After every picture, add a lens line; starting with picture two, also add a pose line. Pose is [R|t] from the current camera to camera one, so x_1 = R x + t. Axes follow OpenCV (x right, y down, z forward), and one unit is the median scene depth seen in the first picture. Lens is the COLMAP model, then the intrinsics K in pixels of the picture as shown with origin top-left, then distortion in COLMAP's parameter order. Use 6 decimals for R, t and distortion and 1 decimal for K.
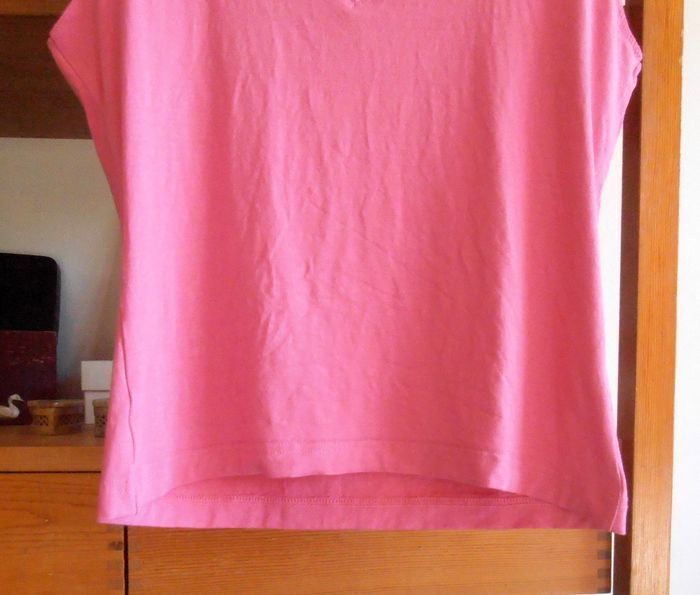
lens RADIAL K [[601.4, 0, 365.5], [0, 601.4, 365.2], [0, 0, 1]] dist [0.009184, -0.010685]
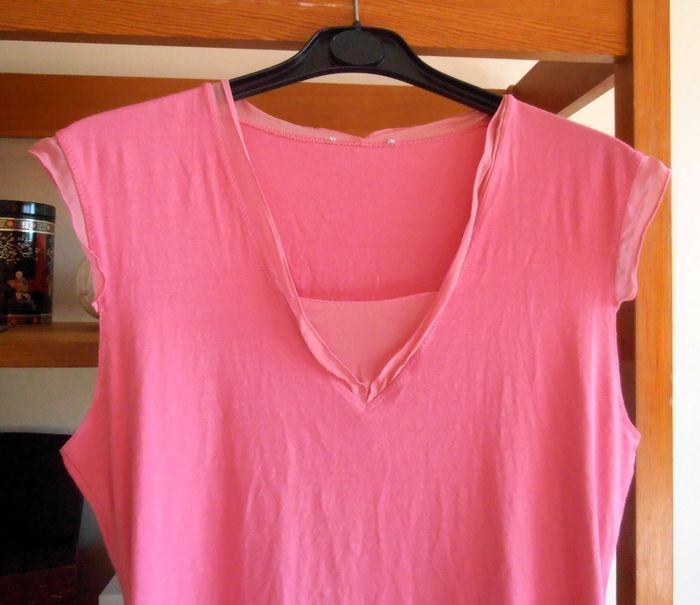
lens RADIAL K [[512.5, 0, 372.4], [0, 512.5, 297.3], [0, 0, 1]] dist [0.005942, -0.001291]
pose [[0.999531, 0.001362, 0.030599, -0.034621], [0.000027, 0.998971, -0.045357, -0.746401], [-0.030629, 0.045337, 0.998502, 0.120843]]
